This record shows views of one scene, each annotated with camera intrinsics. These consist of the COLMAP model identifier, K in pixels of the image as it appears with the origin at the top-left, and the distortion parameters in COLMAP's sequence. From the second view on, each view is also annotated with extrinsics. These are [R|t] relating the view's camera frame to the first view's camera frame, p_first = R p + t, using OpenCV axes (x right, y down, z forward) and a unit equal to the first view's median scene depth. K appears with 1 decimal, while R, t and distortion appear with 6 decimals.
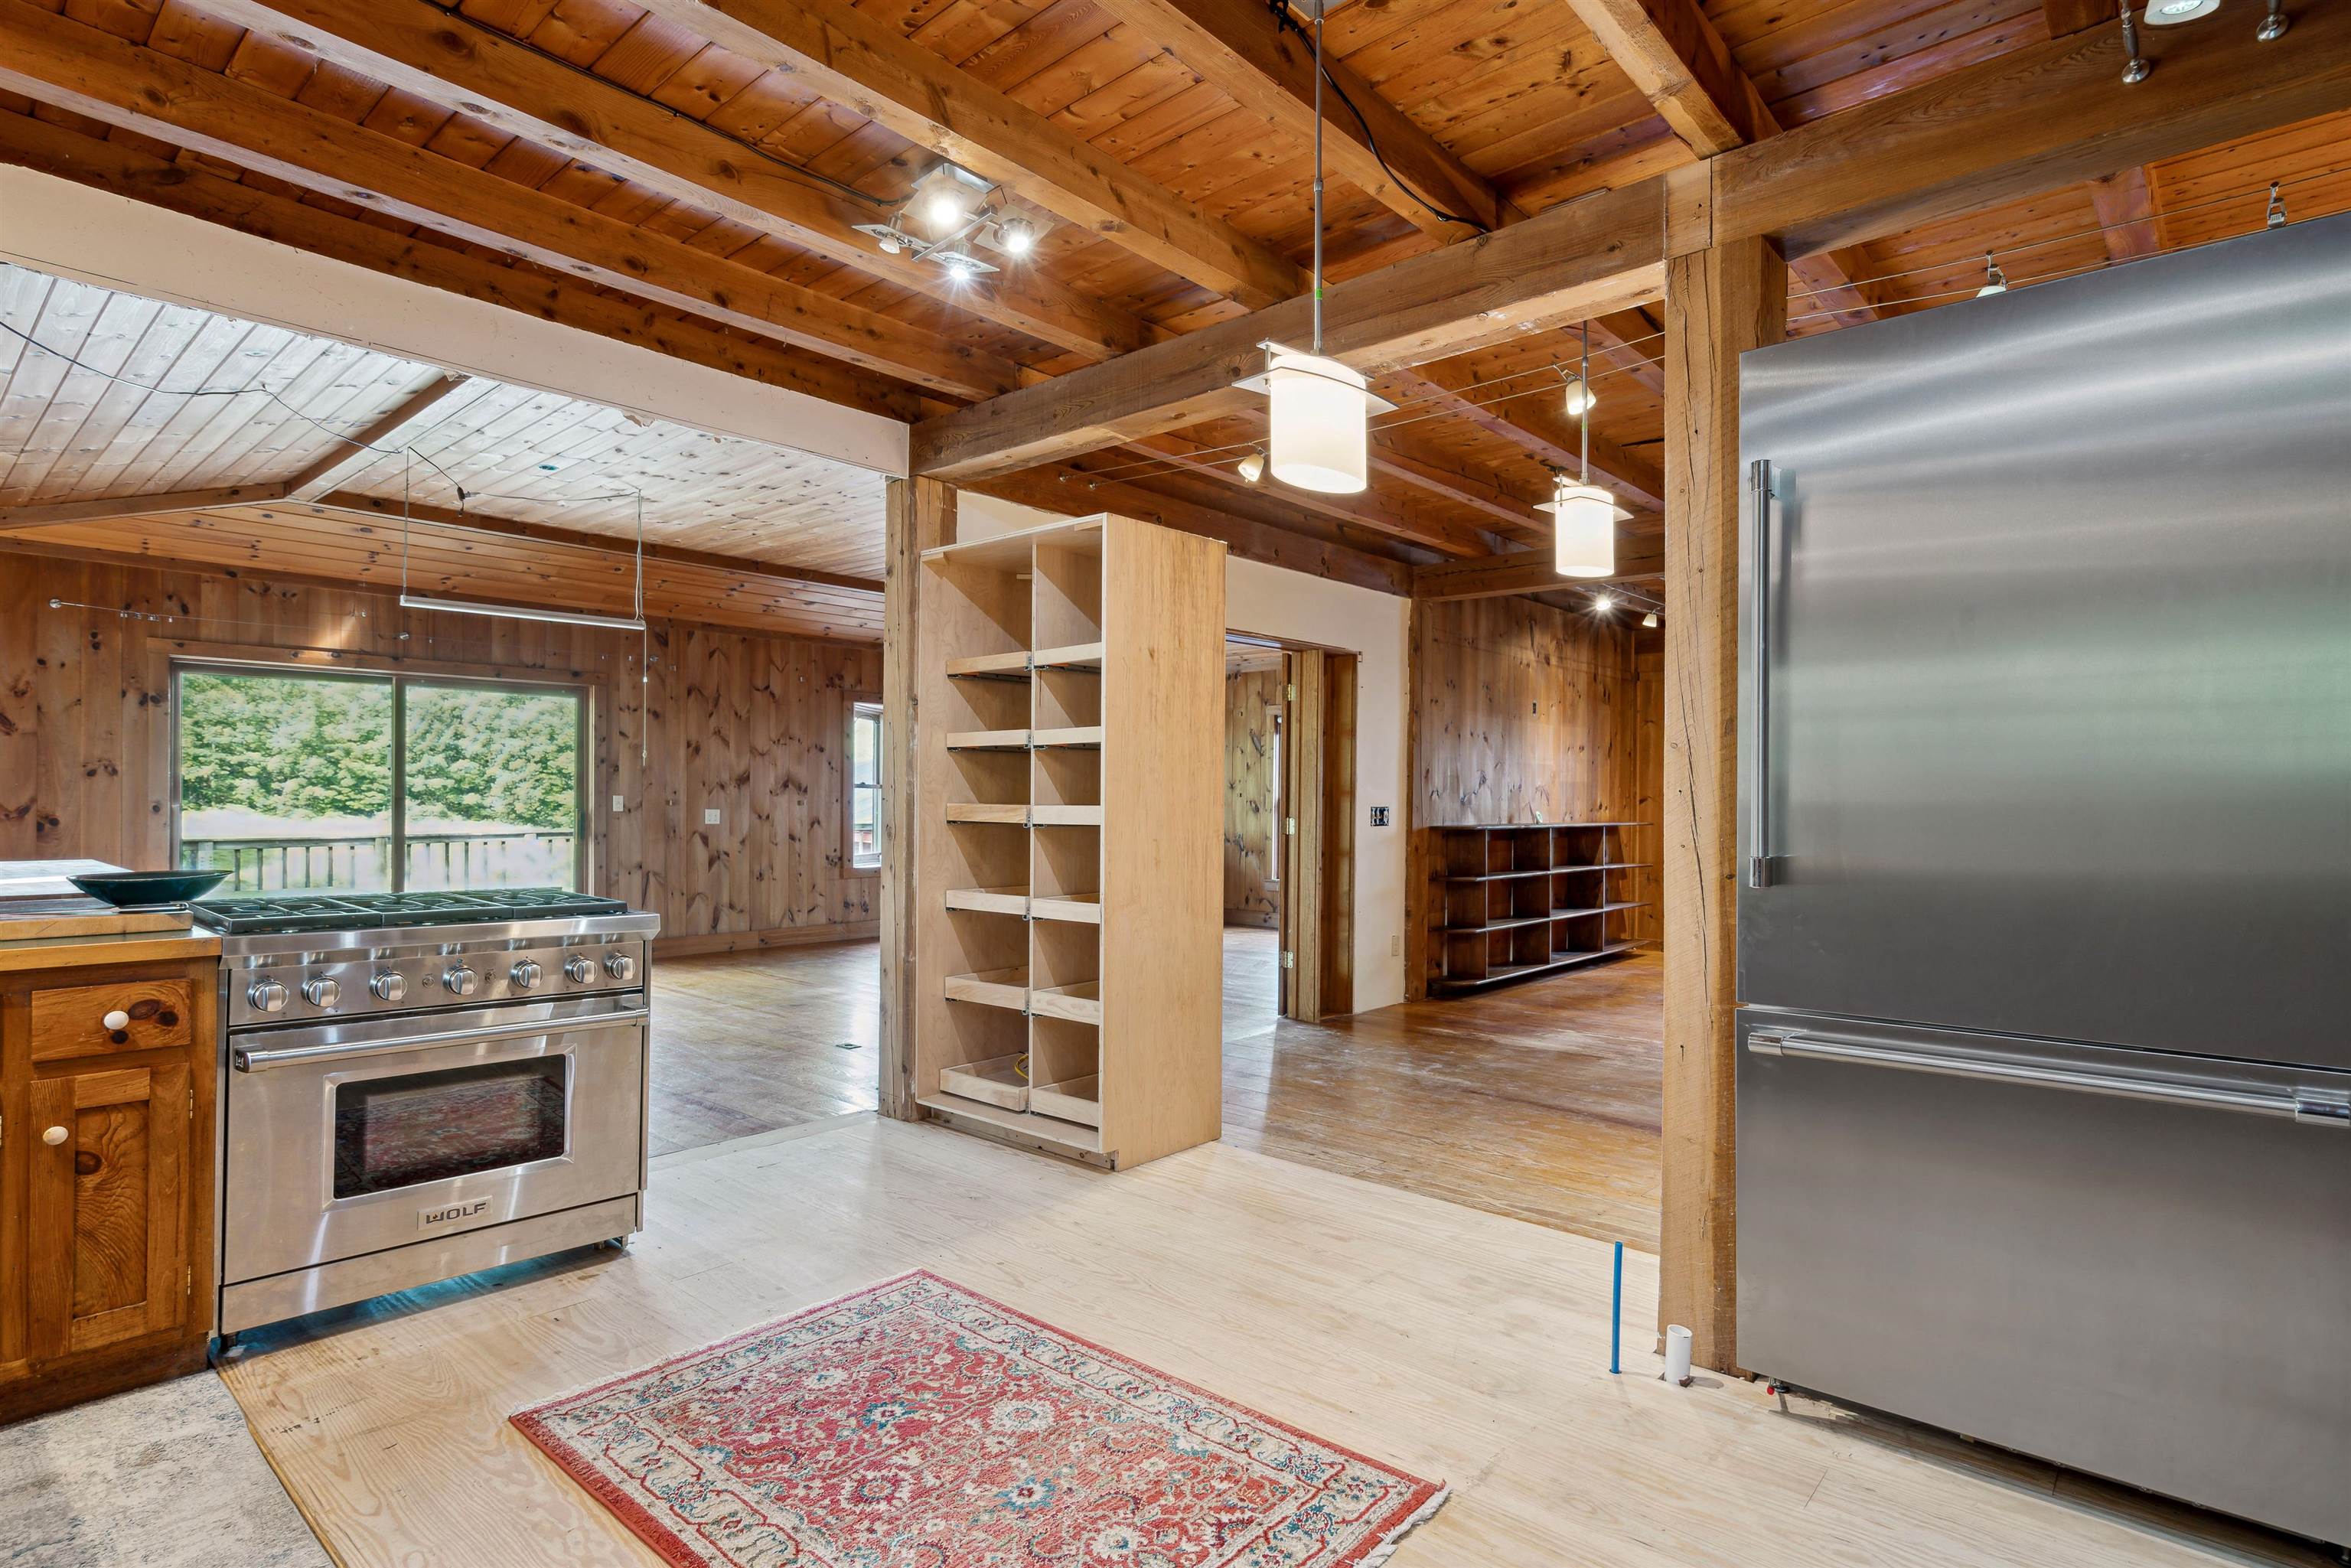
lens RADIAL K [[1195.9, 0, 1157.2], [0, 1195.9, 797.7], [0, 0, 1]] dist [-0.000349, 0.001775]
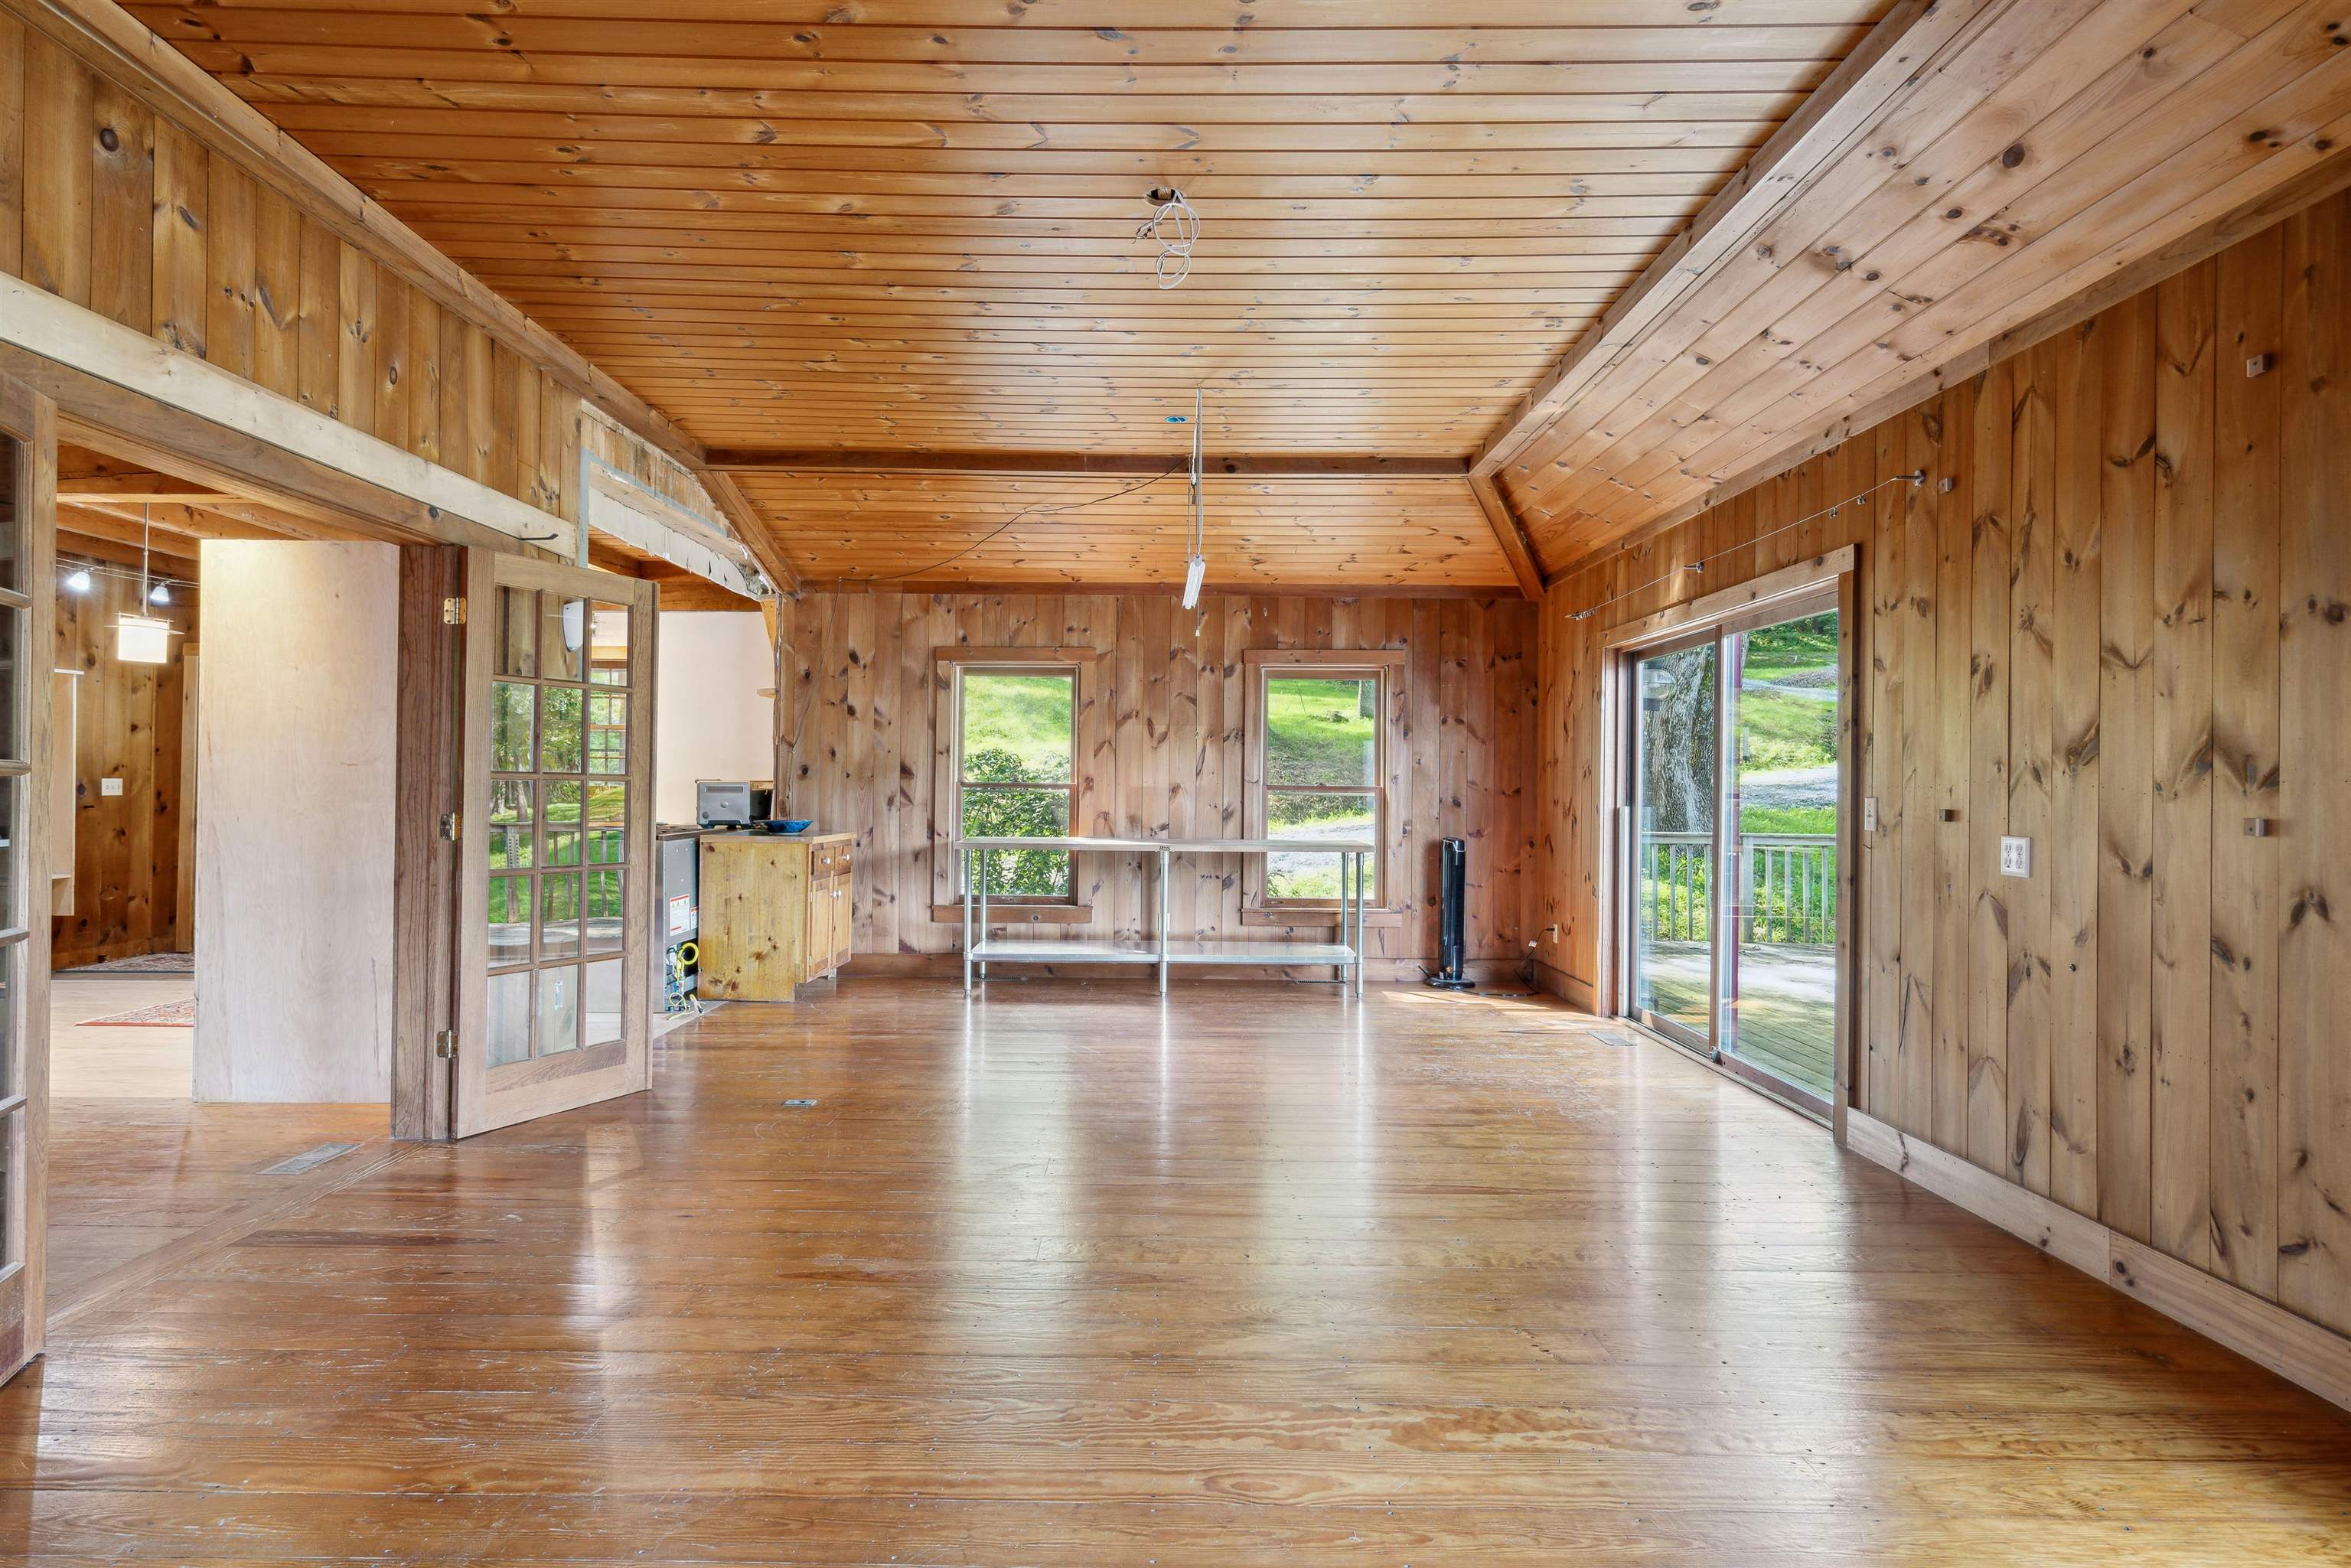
lens RADIAL K [[1246.3, 0, 1168.3], [0, 1246.3, 772.1], [0, 0, 1]] dist [0.006232, 0.001186]
pose [[-0.742181, -0.022132, -0.669834, 0.087951], [-0.015903, 0.999755, -0.015413, 0.000248], [0.670010, -0.000787, -0.742351, 1.308307]]
